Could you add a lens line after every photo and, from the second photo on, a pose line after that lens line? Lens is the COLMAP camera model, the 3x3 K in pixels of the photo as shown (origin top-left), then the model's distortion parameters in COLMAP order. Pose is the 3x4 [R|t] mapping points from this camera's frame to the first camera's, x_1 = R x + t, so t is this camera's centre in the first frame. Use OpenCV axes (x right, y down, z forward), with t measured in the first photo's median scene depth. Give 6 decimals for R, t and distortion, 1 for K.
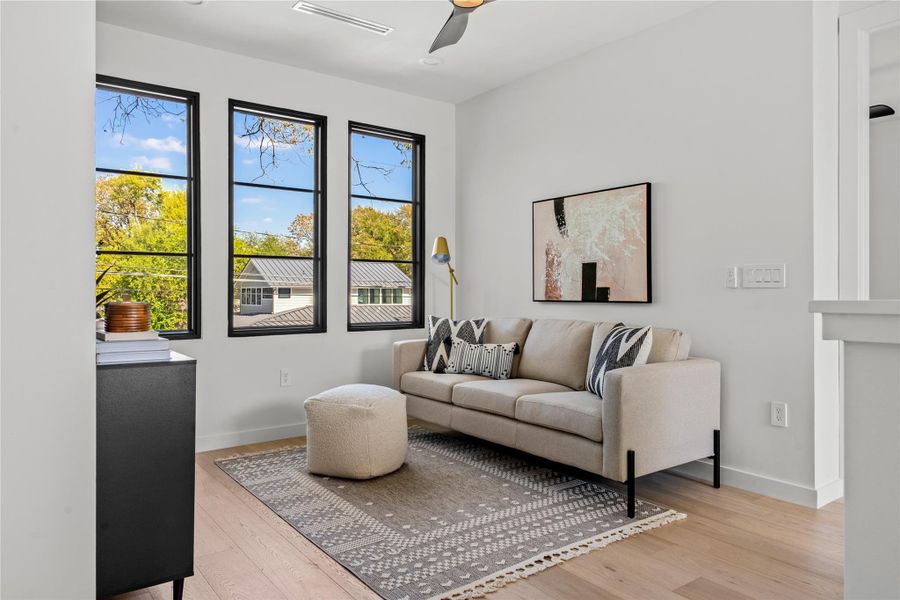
lens RADIAL K [[610.5, 0, 450.0], [0, 610.5, 300.0], [0, 0, 1]] dist [0.007234, 0.000125]
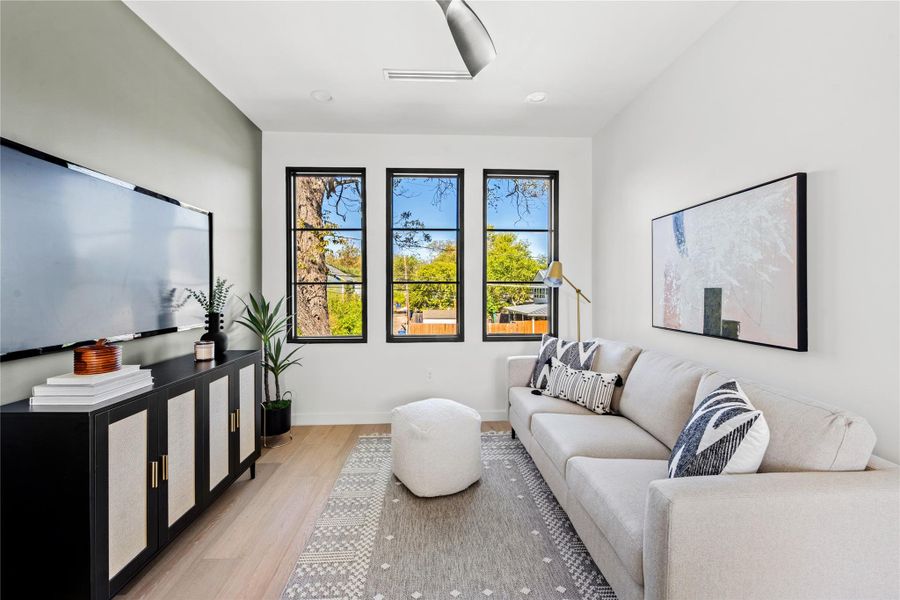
lens RADIAL K [[361.2, 0, 448.4], [0, 361.2, 293.3], [0, 0, 1]] dist [-0.001235, -0.004071]
pose [[0.827389, 0.006383, -0.561592, 0.211537], [-0.006901, 0.999975, 0.001199, -0.053226], [0.561586, 0.002883, 0.827413, 0.424189]]
